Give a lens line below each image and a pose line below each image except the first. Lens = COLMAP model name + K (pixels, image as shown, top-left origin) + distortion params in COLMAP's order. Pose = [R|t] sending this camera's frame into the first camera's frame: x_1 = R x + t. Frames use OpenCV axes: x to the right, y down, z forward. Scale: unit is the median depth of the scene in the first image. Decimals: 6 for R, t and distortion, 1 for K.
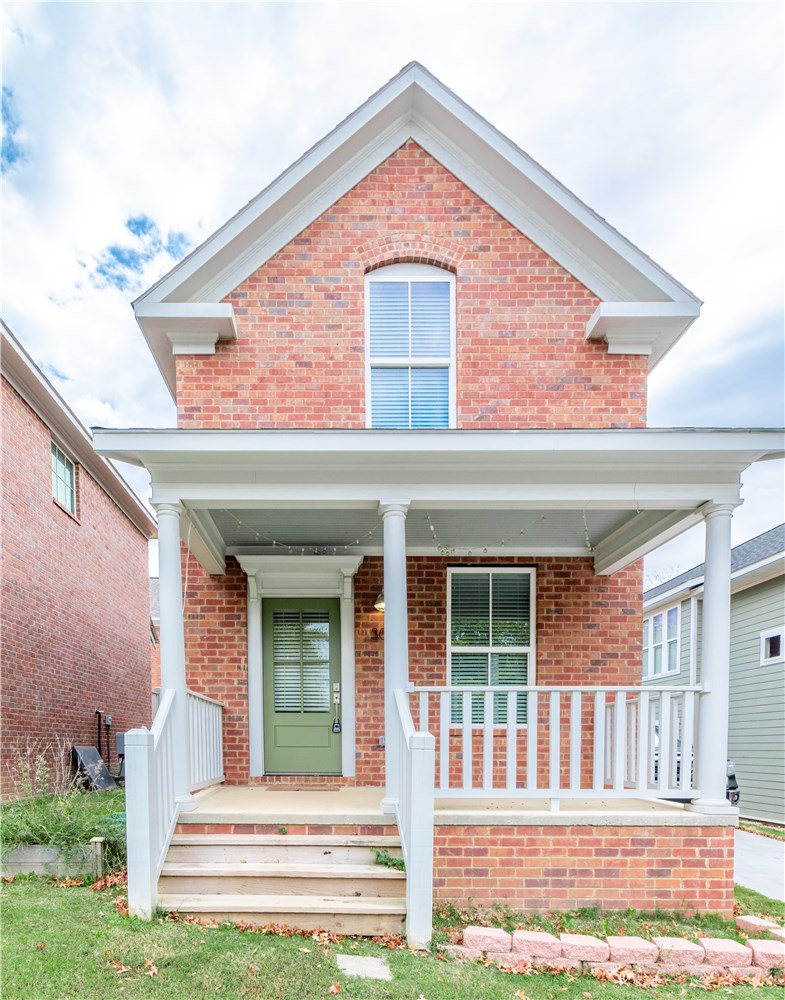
lens RADIAL K [[596.5, 0, 422.5], [0, 596.5, 529.4], [0, 0, 1]] dist [0.004107, -0.001786]
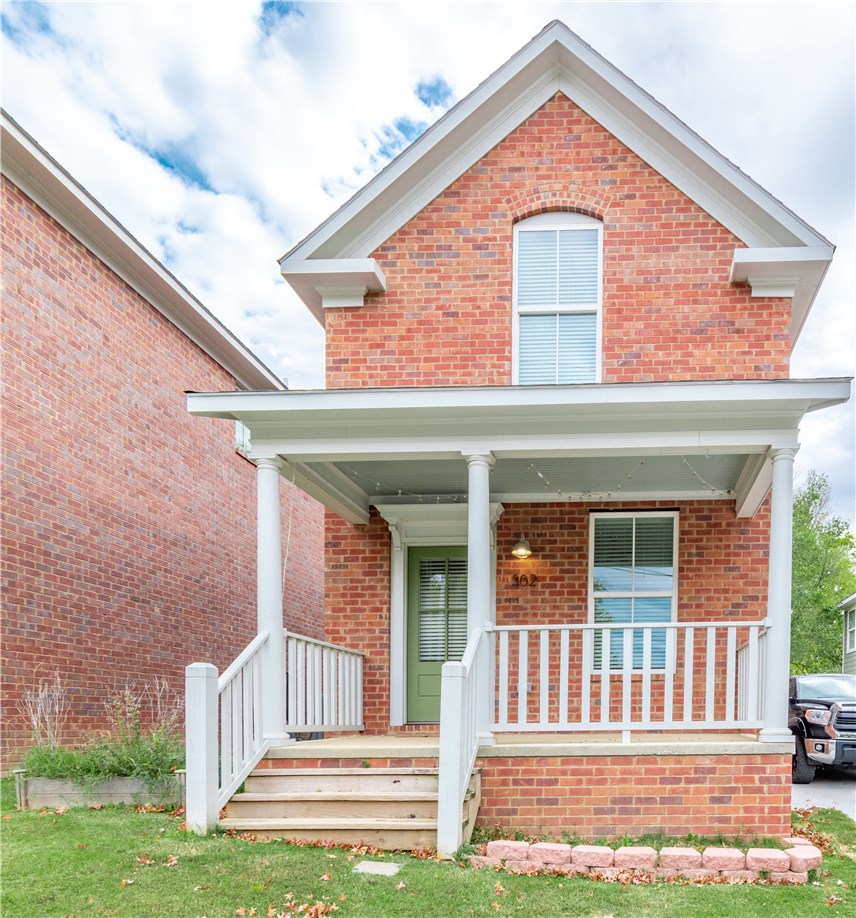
lens RADIAL K [[520.7, 0, 427.6], [0, 520.7, 459.9], [0, 0, 1]] dist [0.000165, 0.000733]
pose [[0.999712, -0.020278, -0.012806, -0.217482], [0.019774, 0.999069, -0.038344, 0.003058], [0.013572, 0.038079, 0.999183, 0.117847]]
